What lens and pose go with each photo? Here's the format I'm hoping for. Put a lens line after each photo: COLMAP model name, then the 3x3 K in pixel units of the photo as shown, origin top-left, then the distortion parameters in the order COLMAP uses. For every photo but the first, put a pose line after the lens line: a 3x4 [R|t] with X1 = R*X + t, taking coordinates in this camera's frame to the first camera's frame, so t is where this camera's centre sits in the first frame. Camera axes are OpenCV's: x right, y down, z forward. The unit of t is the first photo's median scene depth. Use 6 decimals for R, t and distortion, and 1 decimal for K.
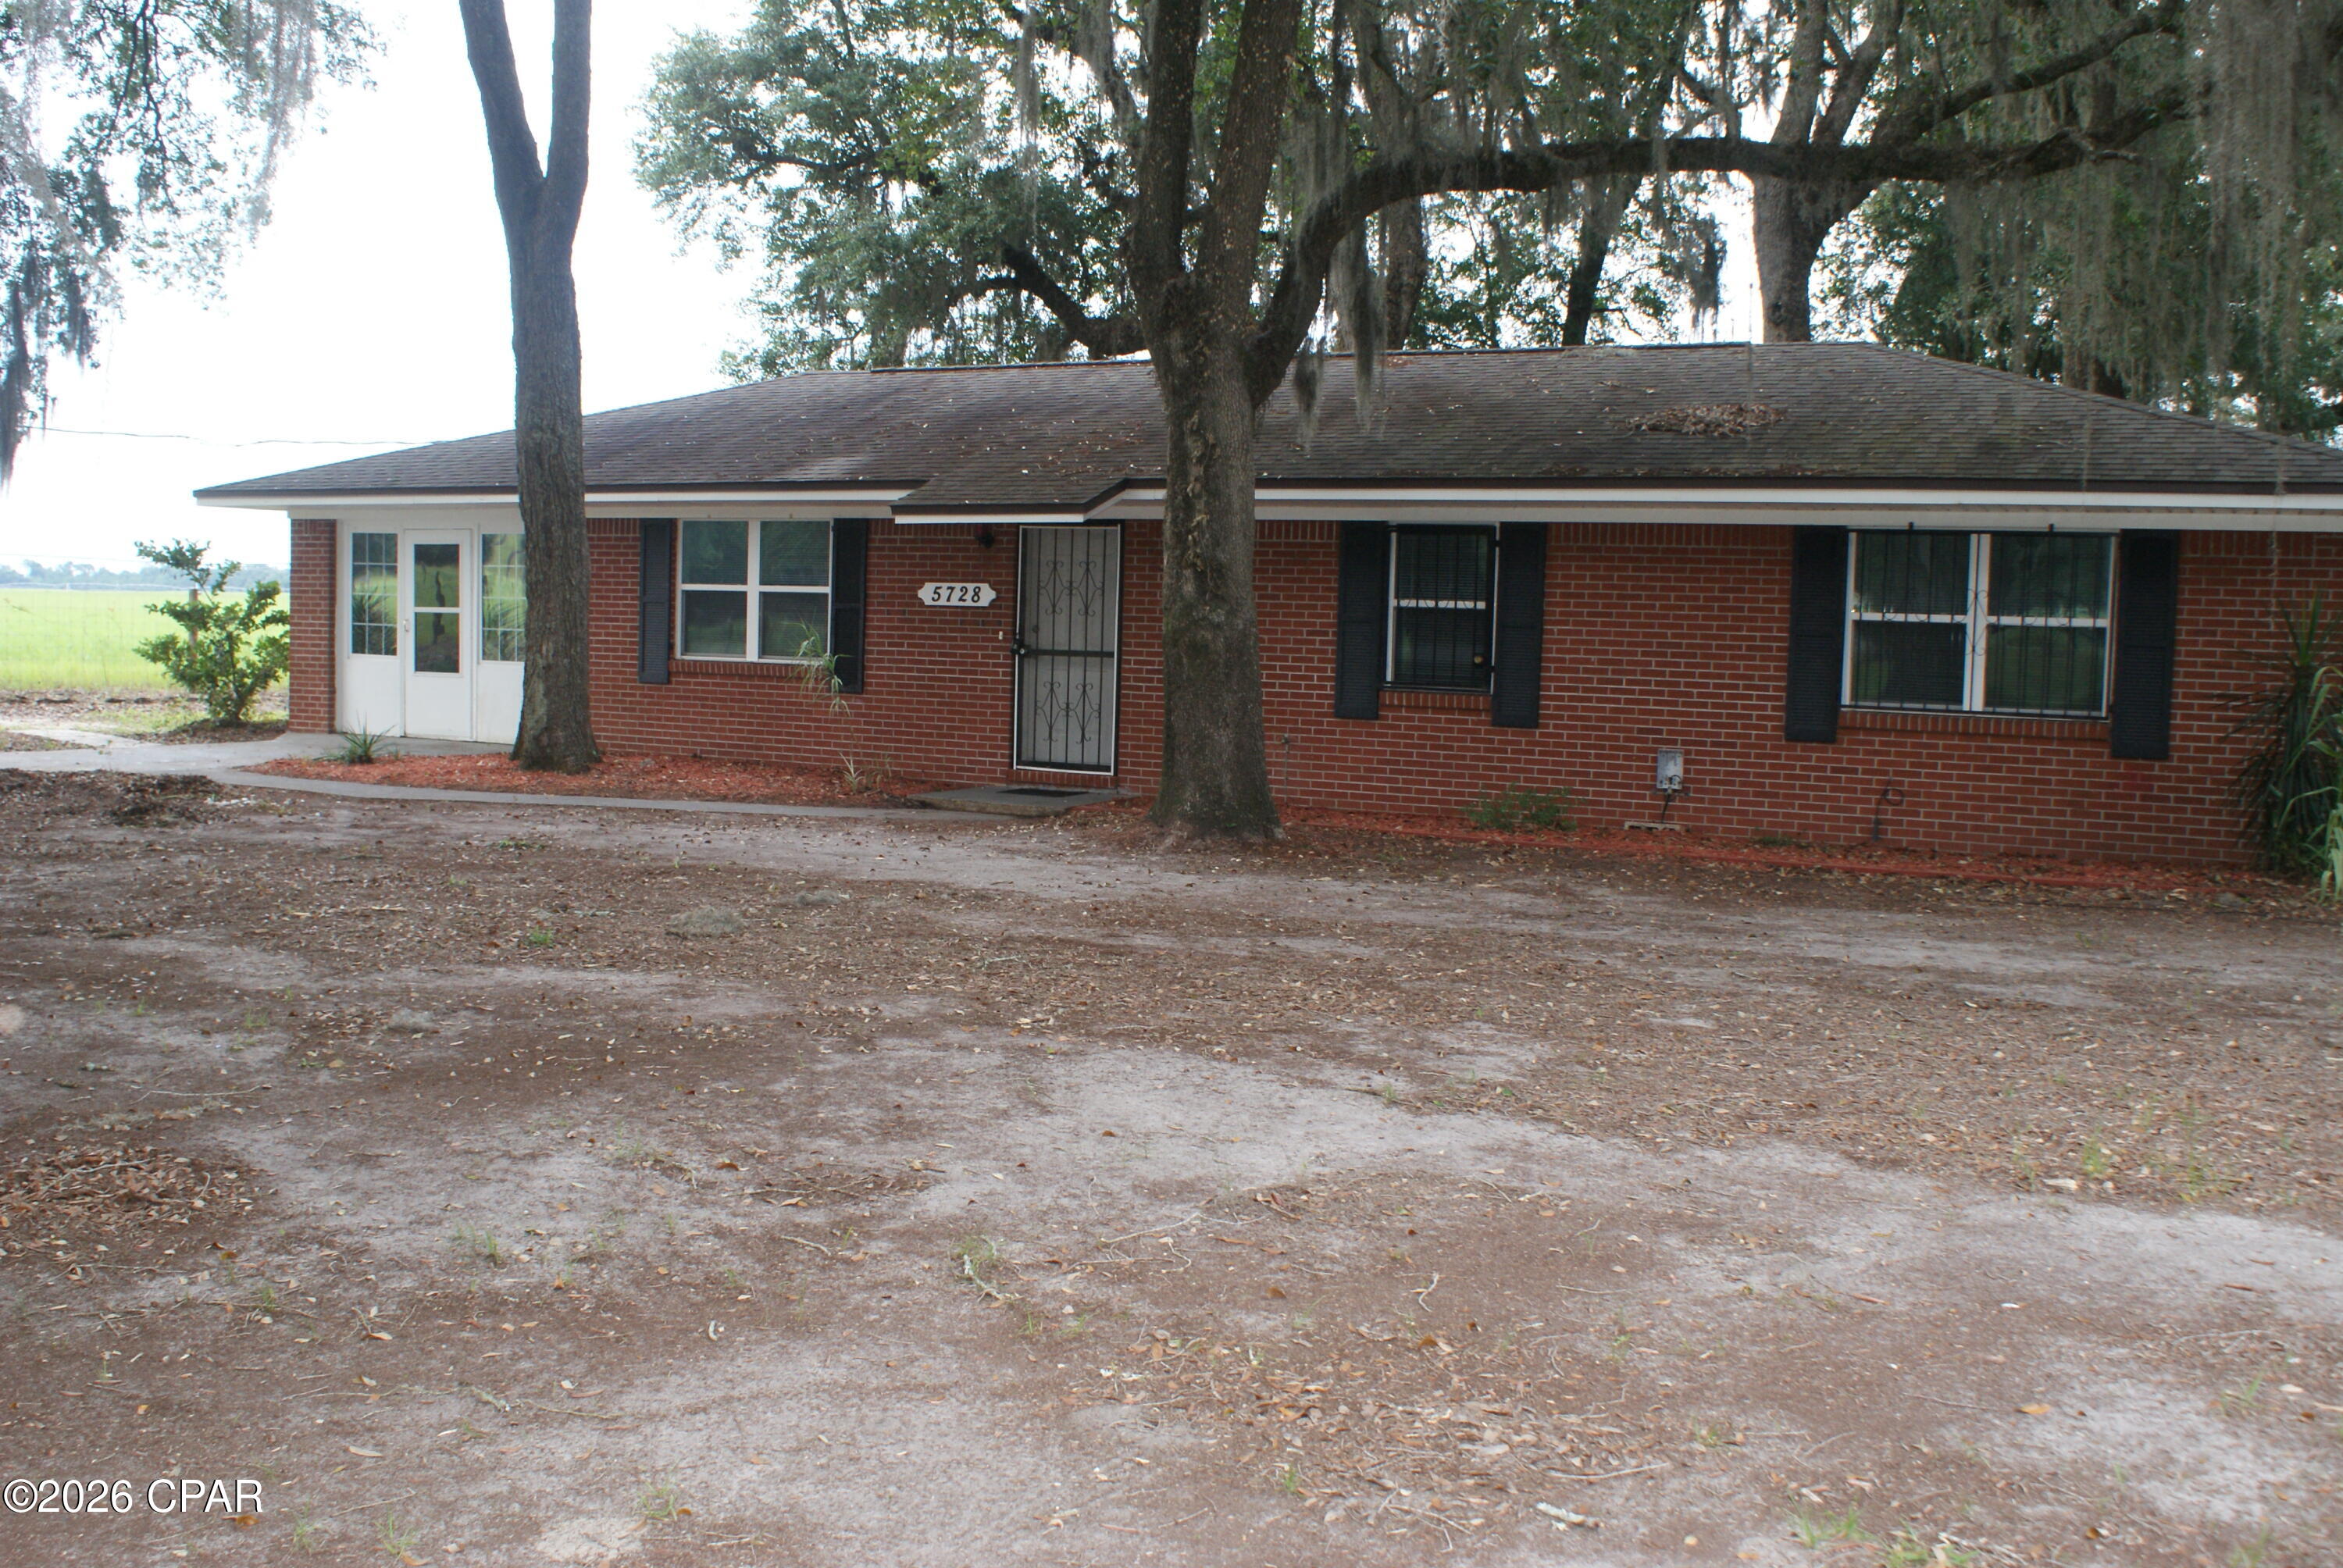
lens RADIAL K [[2212.1, 0, 1171.5], [0, 2212.1, 784.0], [0, 0, 1]] dist [-0.124980, 0.014395]
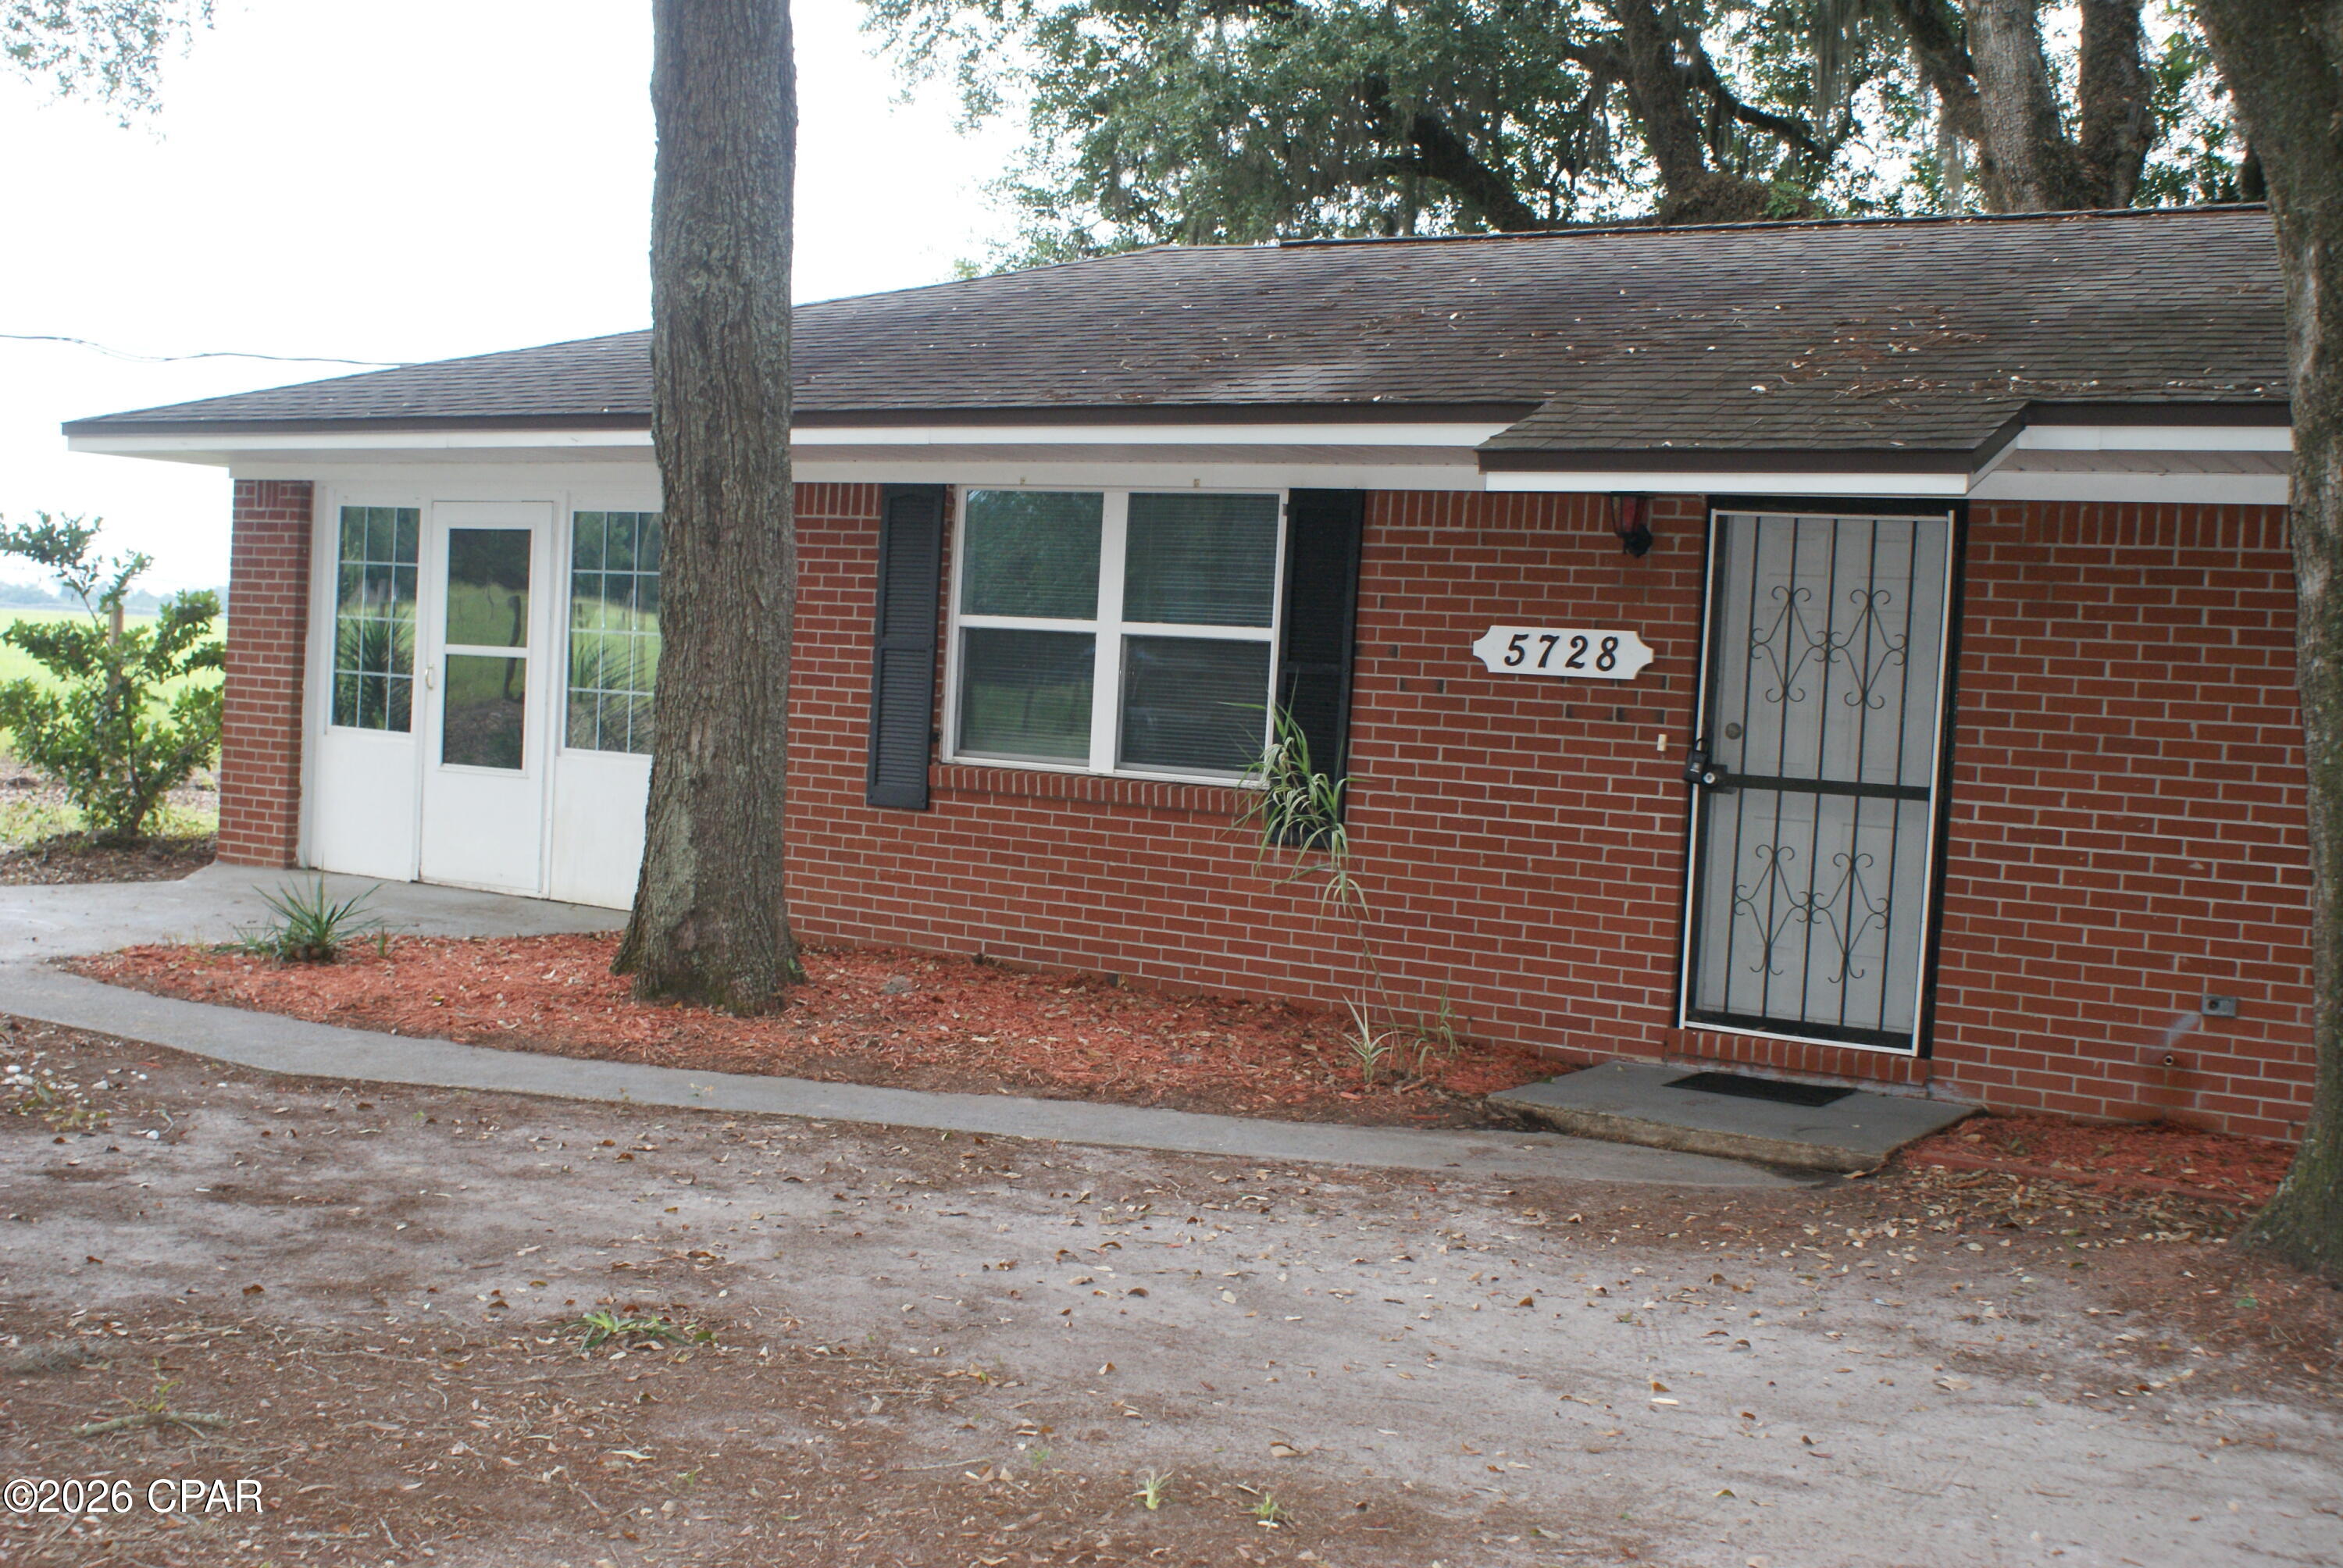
lens RADIAL K [[2612.4, 0, 1171.5], [0, 2612.4, 784.0], [0, 0, 1]] dist [-0.117672, -0.005198]
pose [[0.996463, 0.030627, -0.078256, -0.125063], [-0.033413, 0.998844, -0.034547, -0.032645], [0.077107, 0.037039, 0.996335, 0.402170]]
